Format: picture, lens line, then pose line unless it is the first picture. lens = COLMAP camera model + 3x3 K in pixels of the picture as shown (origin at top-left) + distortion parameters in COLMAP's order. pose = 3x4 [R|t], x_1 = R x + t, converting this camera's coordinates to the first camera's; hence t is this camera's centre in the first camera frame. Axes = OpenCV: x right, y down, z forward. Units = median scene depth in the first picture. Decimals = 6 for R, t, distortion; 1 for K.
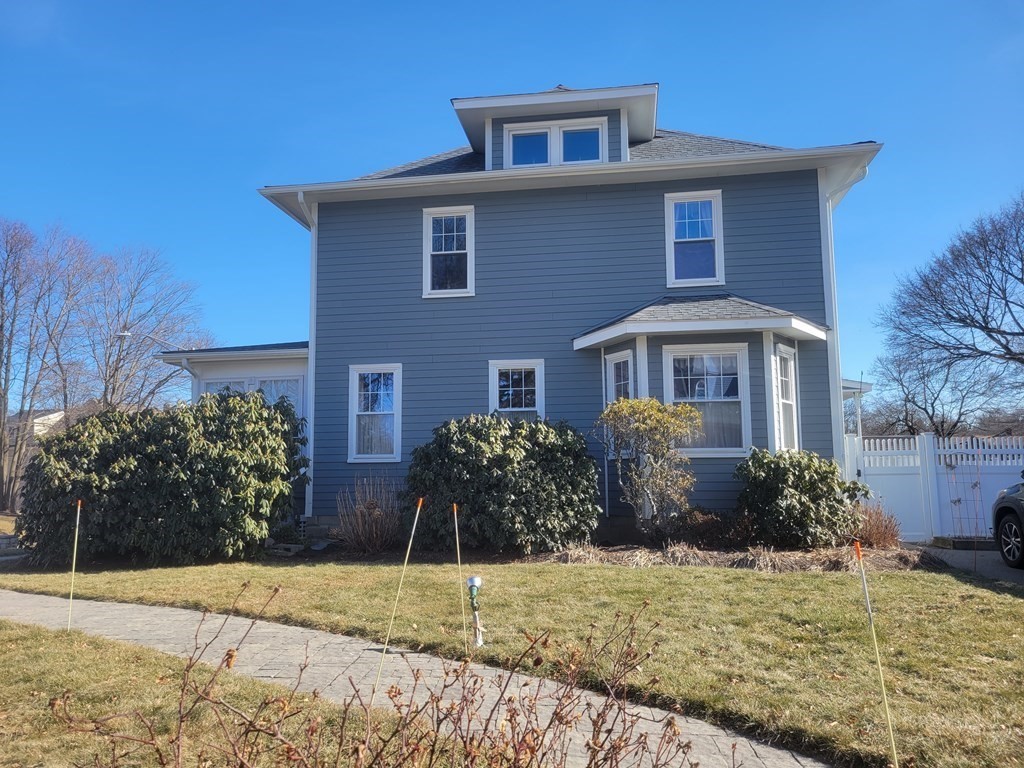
lens RADIAL K [[764.4, 0, 464.3], [0, 764.4, 374.8], [0, 0, 1]] dist [0.054052, -0.037057]
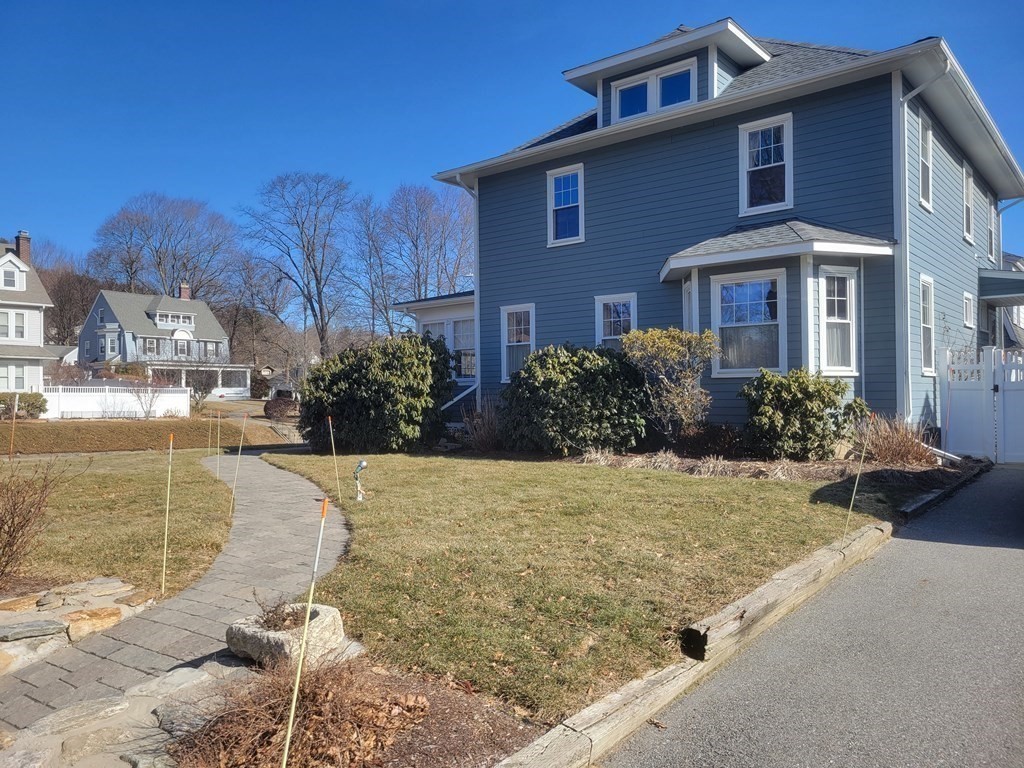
lens RADIAL K [[764.4, 0, 535.2], [0, 764.4, 373.9], [0, 0, 1]] dist [0.054052, -0.037057]
pose [[0.866926, -0.012879, -0.498271, 0.585750], [0.067804, 0.993421, 0.092292, -0.017399], [0.493804, -0.113795, 0.862095, -0.081233]]
